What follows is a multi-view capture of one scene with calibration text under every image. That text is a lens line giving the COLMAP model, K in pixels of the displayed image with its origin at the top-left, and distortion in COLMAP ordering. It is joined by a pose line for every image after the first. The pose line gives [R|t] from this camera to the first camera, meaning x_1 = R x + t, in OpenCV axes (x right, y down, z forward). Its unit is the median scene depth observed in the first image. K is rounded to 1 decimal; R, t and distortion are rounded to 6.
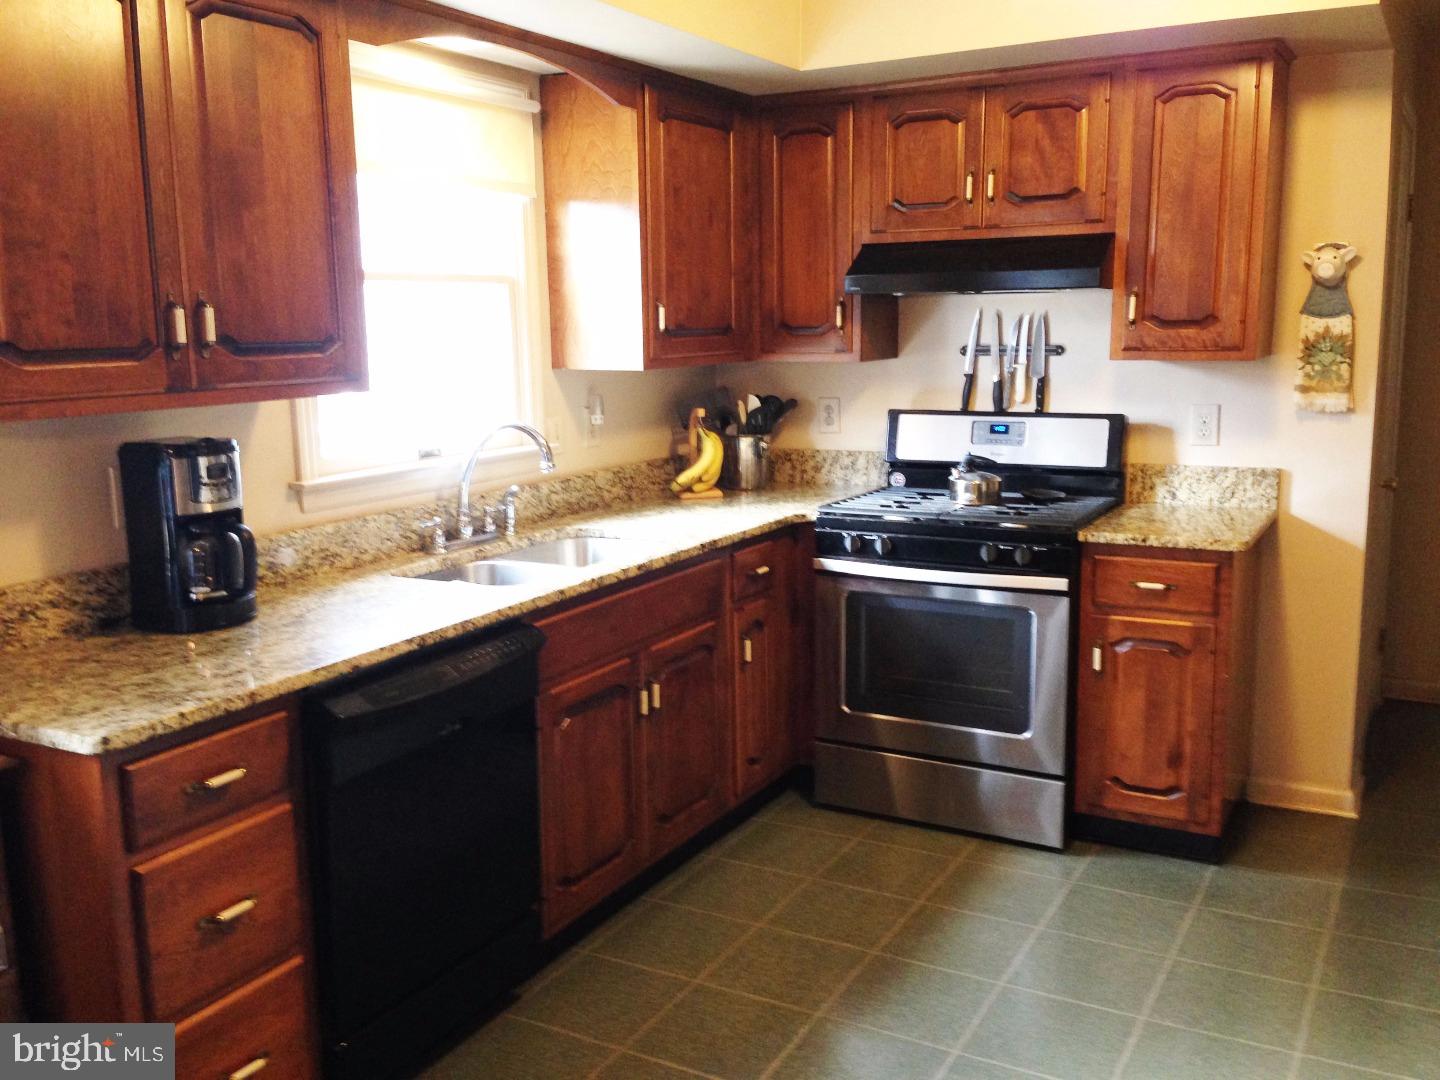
lens RADIAL K [[1353.0, 0, 720.0], [0, 1353.0, 540.0], [0, 0, 1]] dist [0.095983, -0.007001]
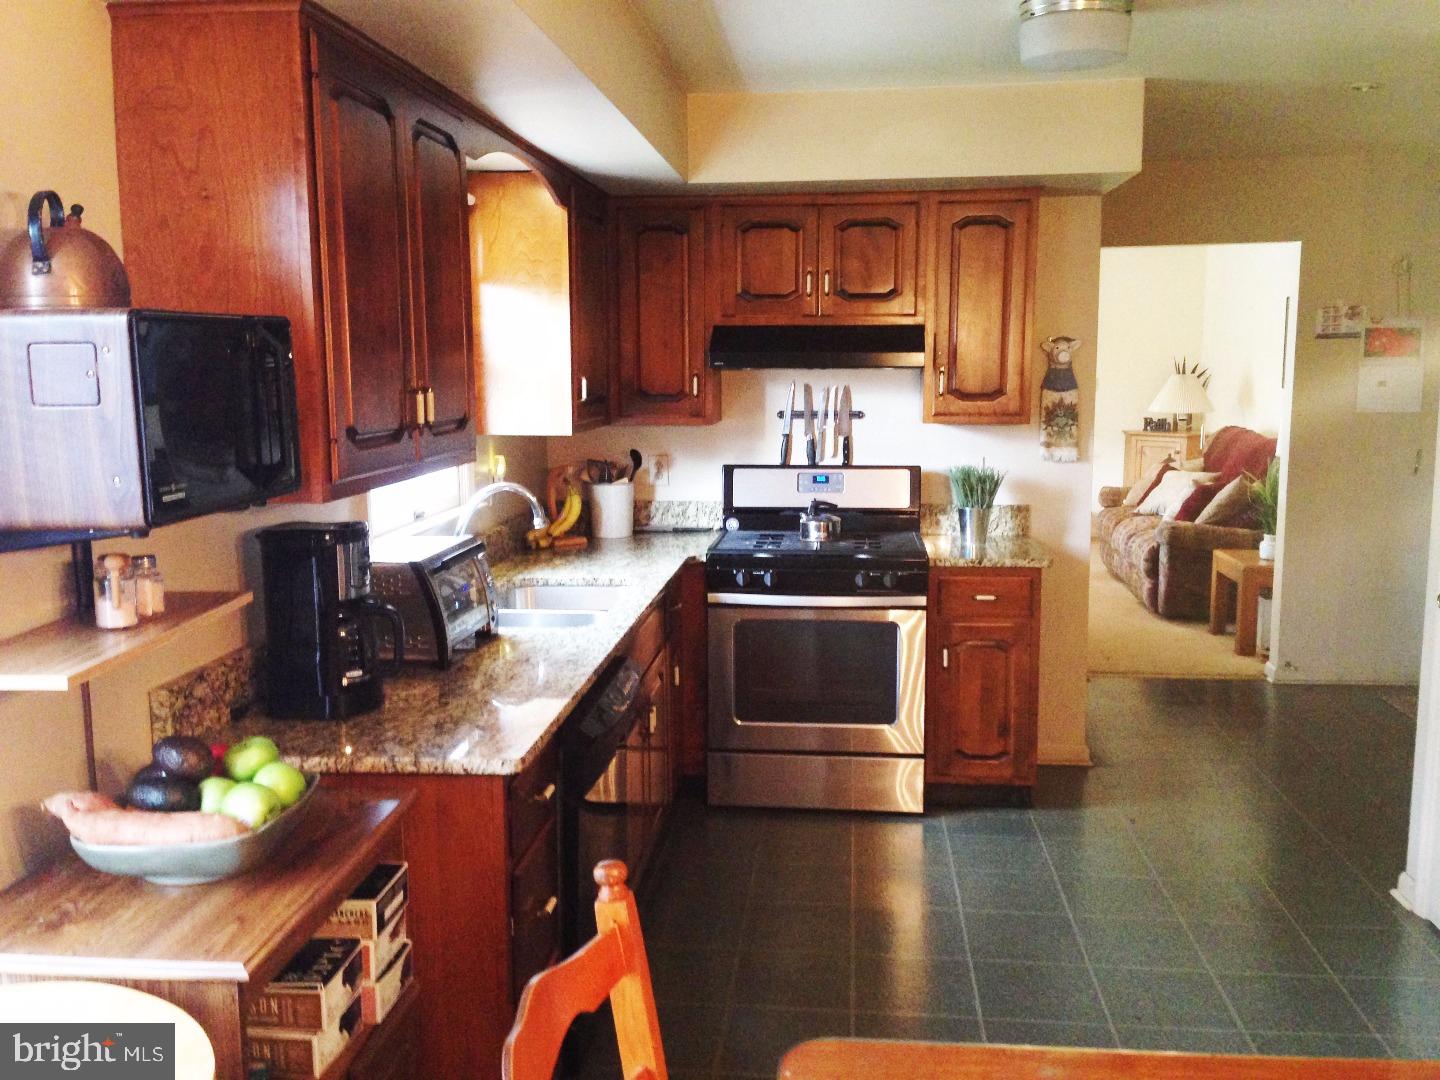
lens RADIAL K [[1353.0, 0, 720.0], [0, 1353.0, 540.0], [0, 0, 1]] dist [0.095983, -0.007001]
pose [[0.915555, -0.043129, 0.399874, -0.391129], [0.057043, 0.998108, -0.022954, -0.005201], [-0.398128, 0.043825, 0.916283, -0.076167]]
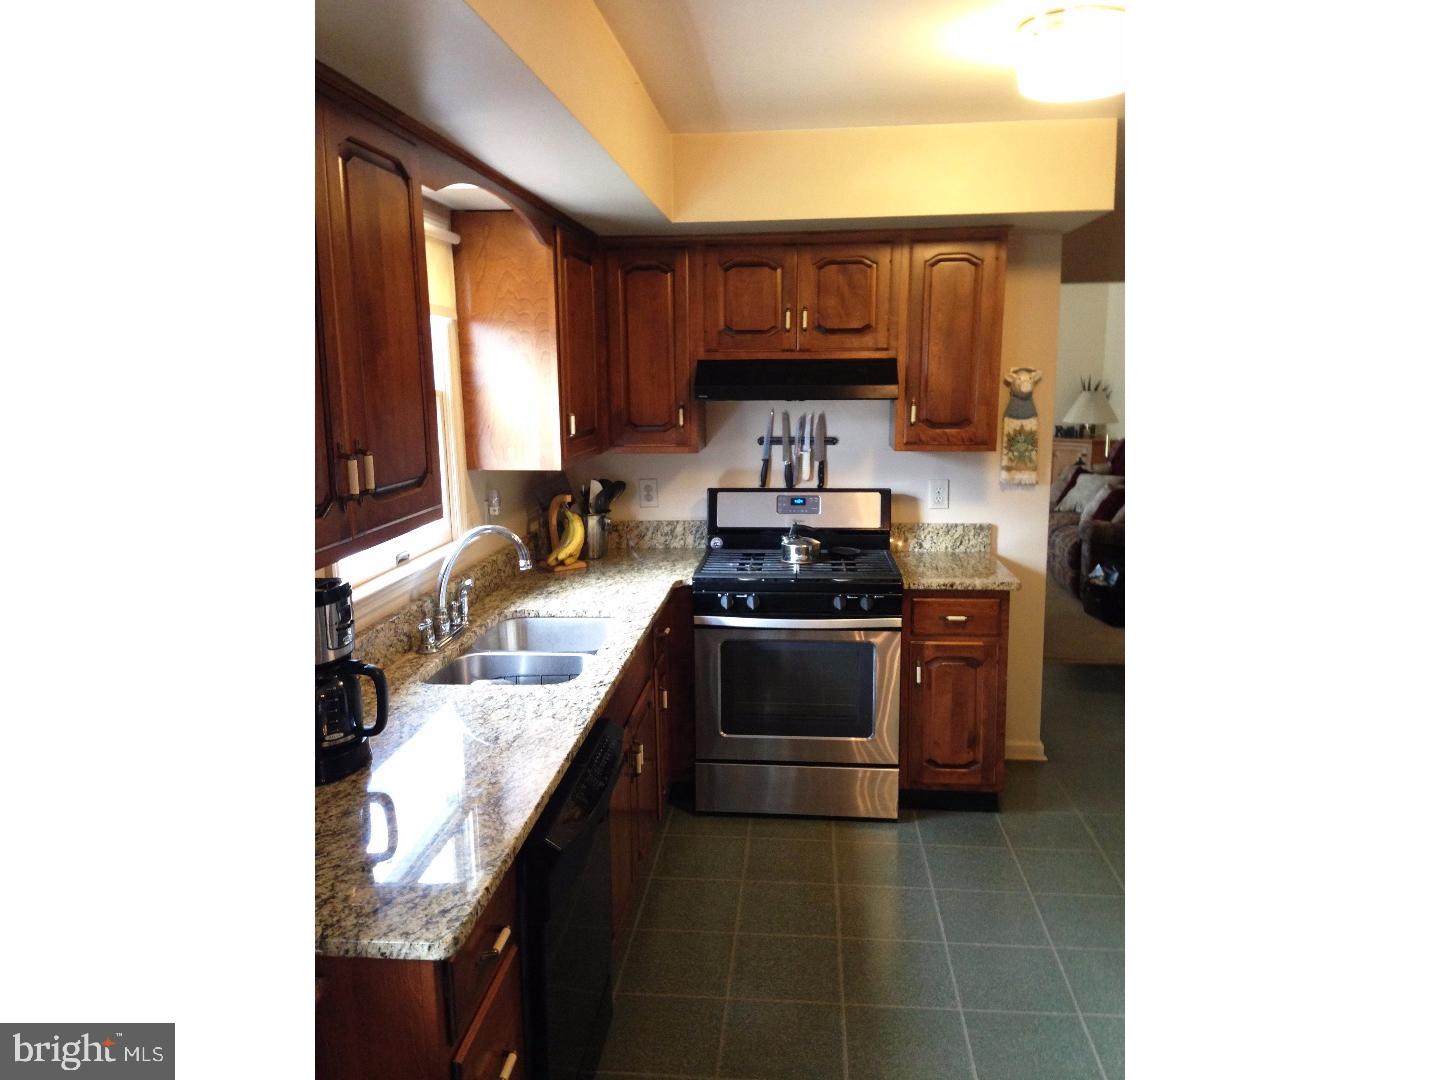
lens RADIAL K [[1016.3, 0, 712.8], [0, 1016.3, 540.2], [0, 0, 1]] dist [0.073338, -0.001067]
pose [[0.912273, -0.062532, 0.404782, -0.289558], [0.064042, 0.997899, 0.009824, -0.064194], [-0.404545, 0.016961, 0.914361, 0.148002]]
